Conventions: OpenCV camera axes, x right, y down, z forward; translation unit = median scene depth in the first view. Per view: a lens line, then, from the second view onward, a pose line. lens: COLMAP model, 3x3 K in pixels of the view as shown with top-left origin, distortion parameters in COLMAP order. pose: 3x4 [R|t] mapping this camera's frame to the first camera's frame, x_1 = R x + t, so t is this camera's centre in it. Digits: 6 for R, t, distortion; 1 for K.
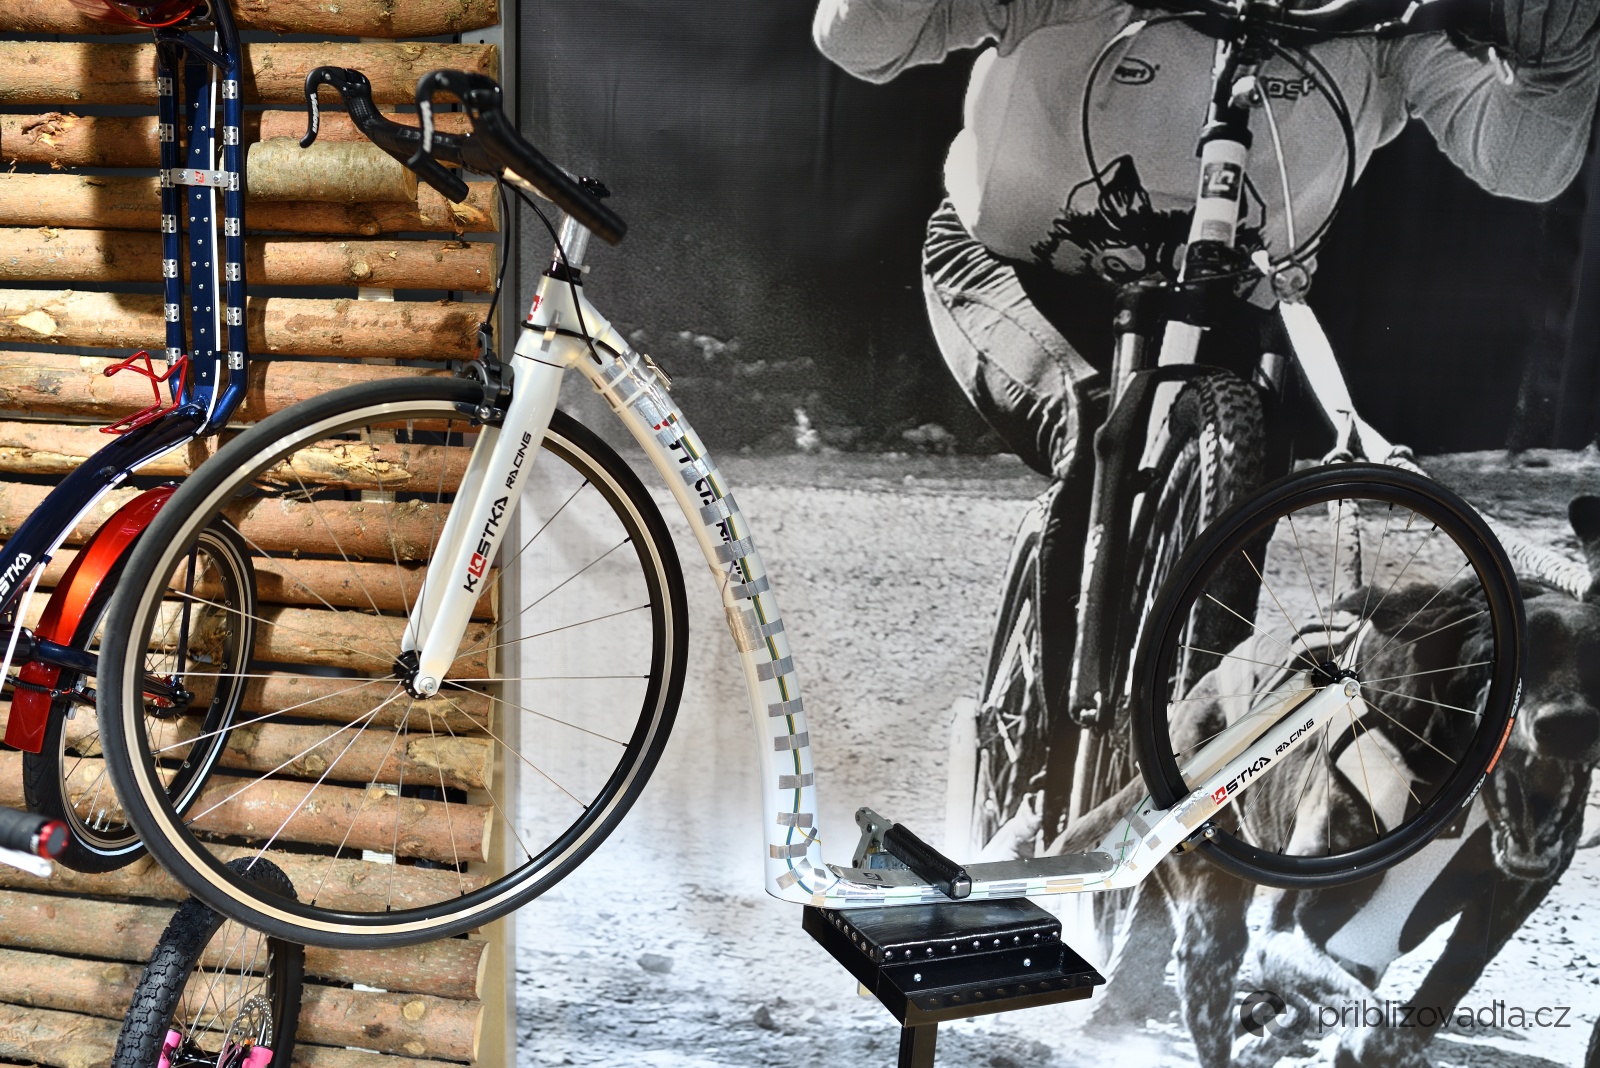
lens RADIAL K [[1586.7, 0, 639.4], [0, 1586.7, 534.9], [0, 0, 1]] dist [-0.007054, 0.010633]
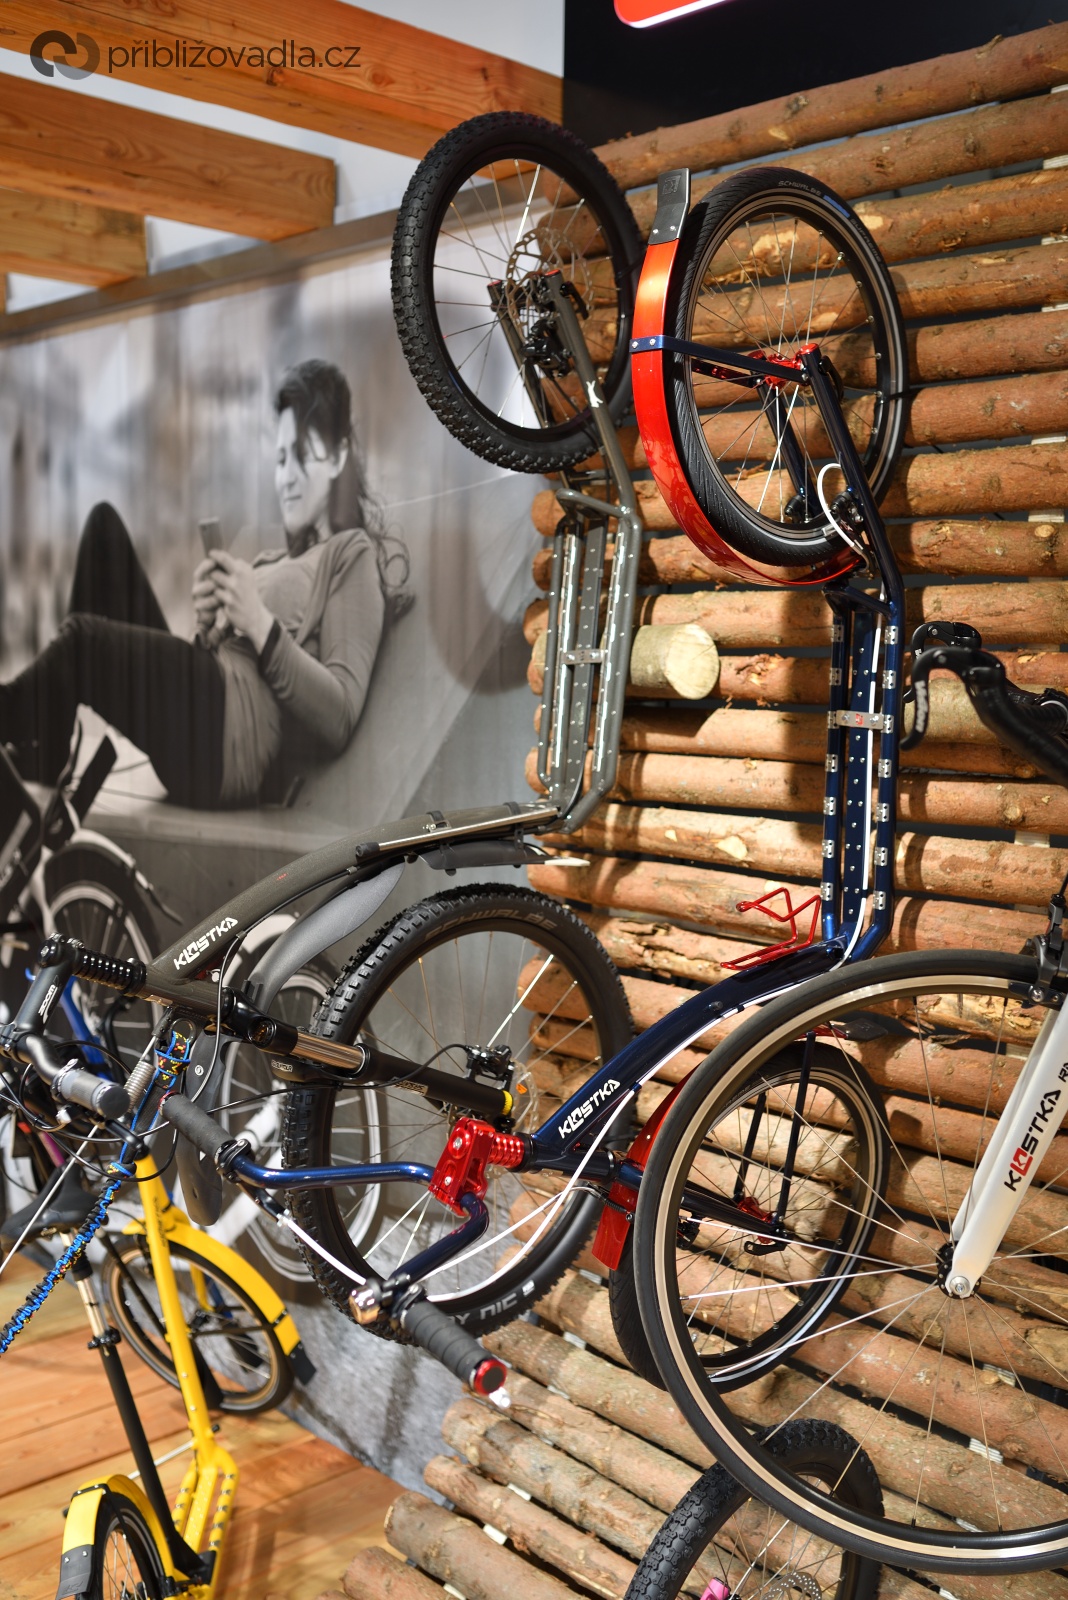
lens RADIAL K [[1586.7, 0, 534.0], [0, 1586.7, 800.0], [0, 0, 1]] dist [-0.007054, 0.010633]
pose [[0.809661, 0.029803, -0.586141, 0.149142], [-0.106420, 0.989609, -0.096685, -0.051673], [0.577169, 0.140659, 0.804419, 0.062444]]
